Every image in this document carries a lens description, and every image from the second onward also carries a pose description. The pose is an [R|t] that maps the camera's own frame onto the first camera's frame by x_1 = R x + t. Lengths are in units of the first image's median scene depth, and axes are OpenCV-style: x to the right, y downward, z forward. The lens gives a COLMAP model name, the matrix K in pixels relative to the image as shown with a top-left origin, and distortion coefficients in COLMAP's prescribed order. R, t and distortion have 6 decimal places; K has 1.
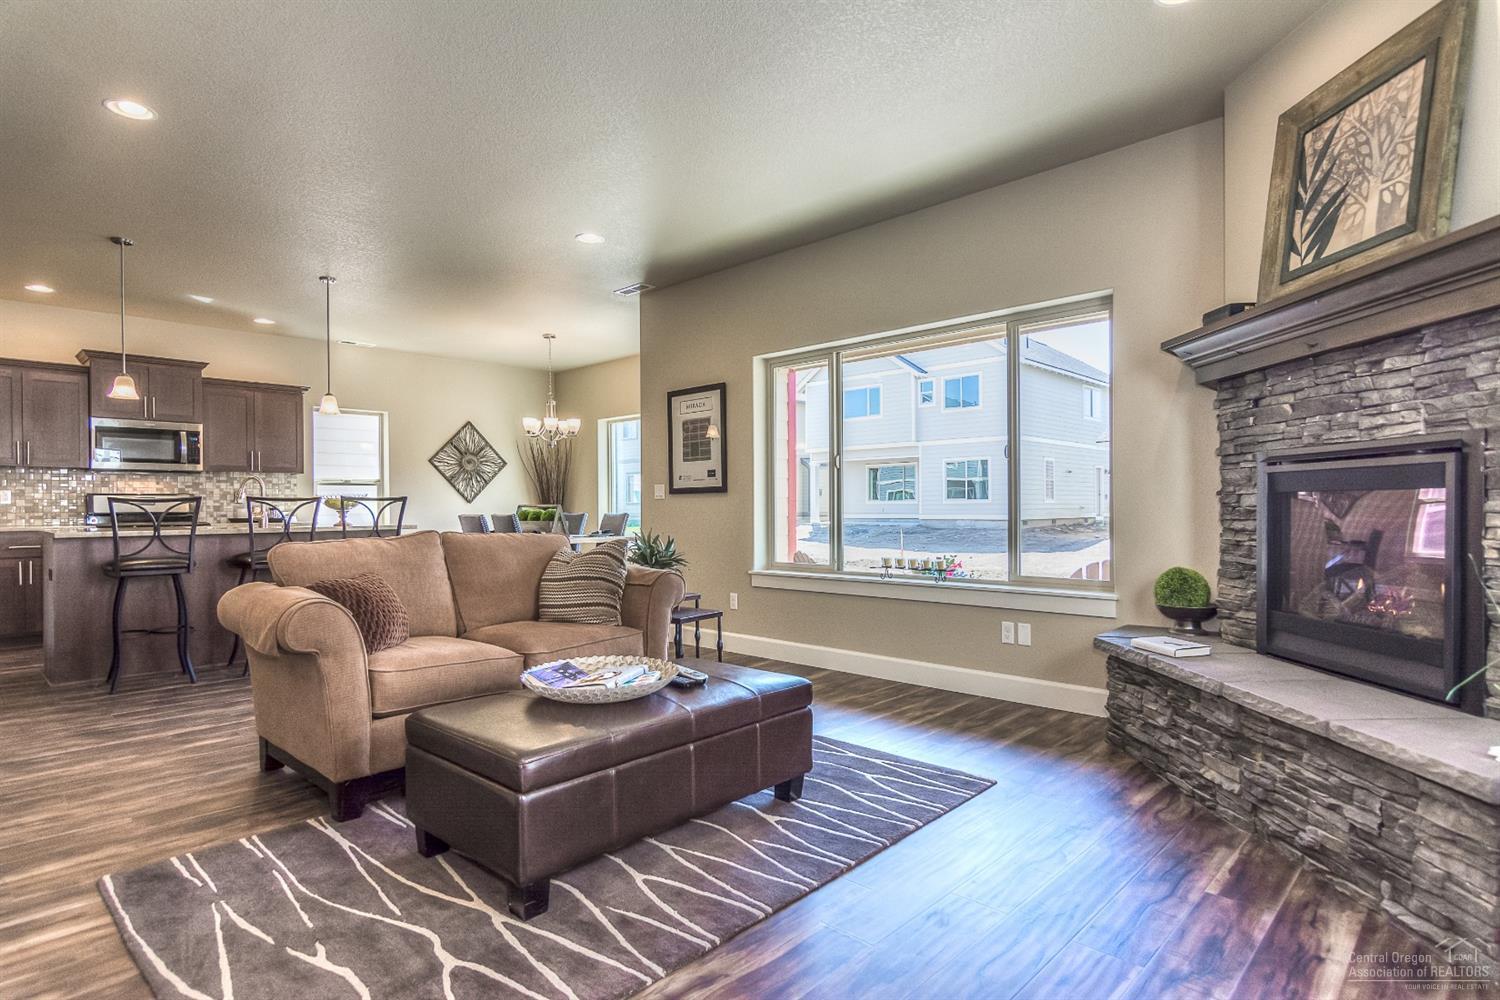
lens RADIAL K [[781.5, 0, 750.0], [0, 781.5, 500.0], [0, 0, 1]] dist [0.001430, 0.000012]
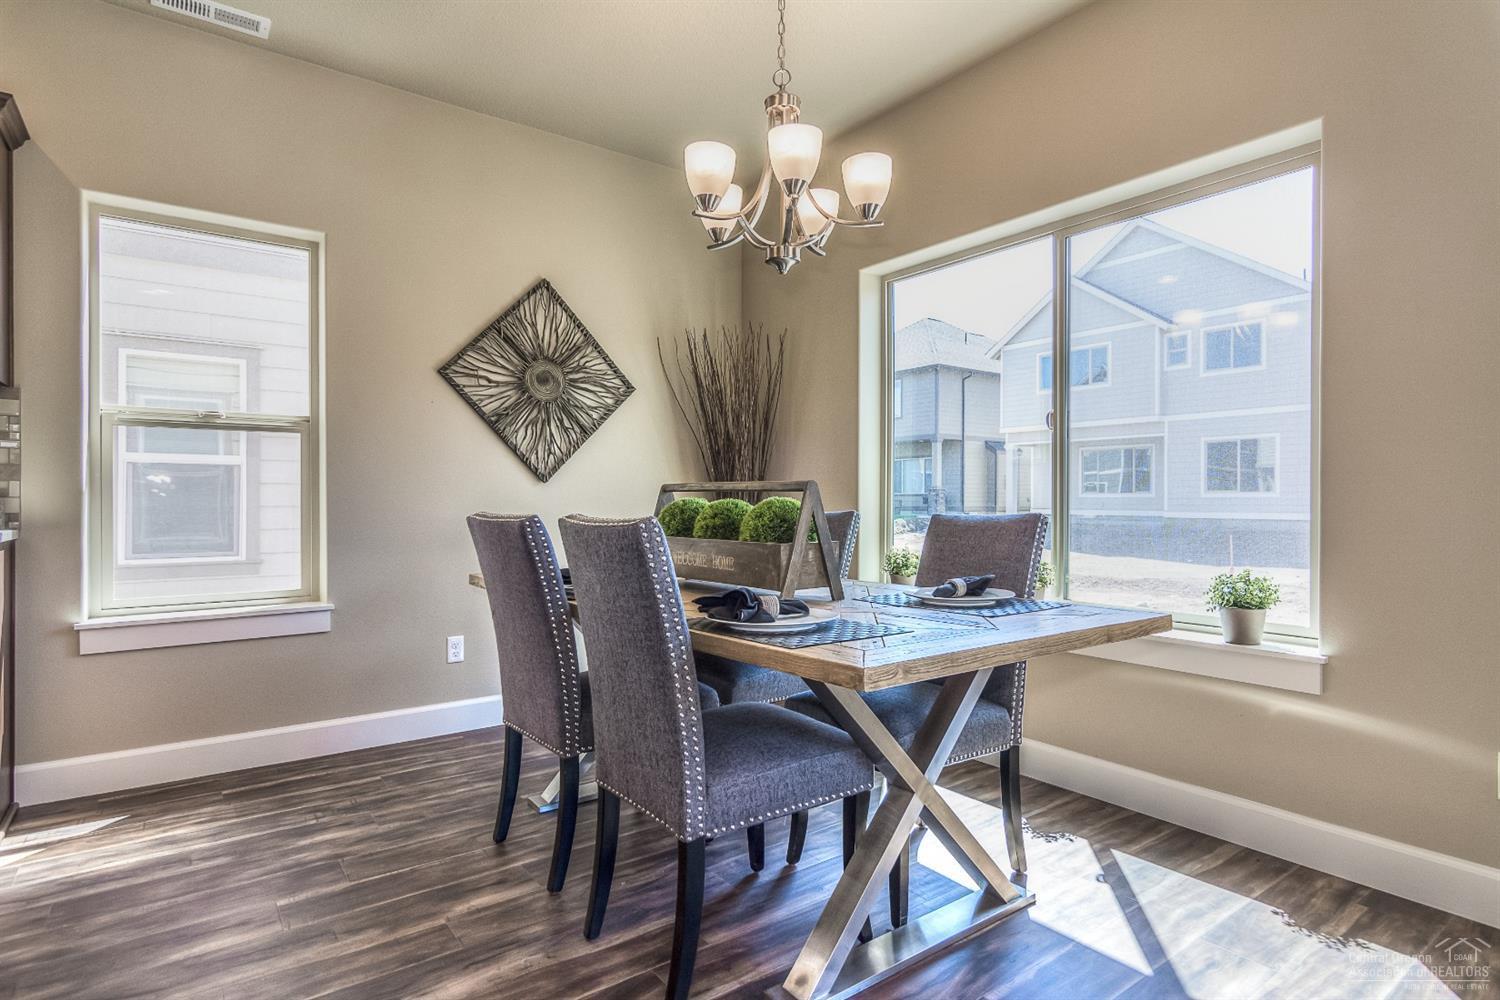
lens RADIAL K [[781.5, 0, 750.0], [0, 781.5, 500.0], [0, 0, 1]] dist [0.001430, 0.000012]
pose [[0.985827, 0.009242, -0.167511, -0.182491], [-0.007515, 0.999912, 0.010943, 0.007968], [0.167597, -0.009529, 0.985810, 0.608413]]
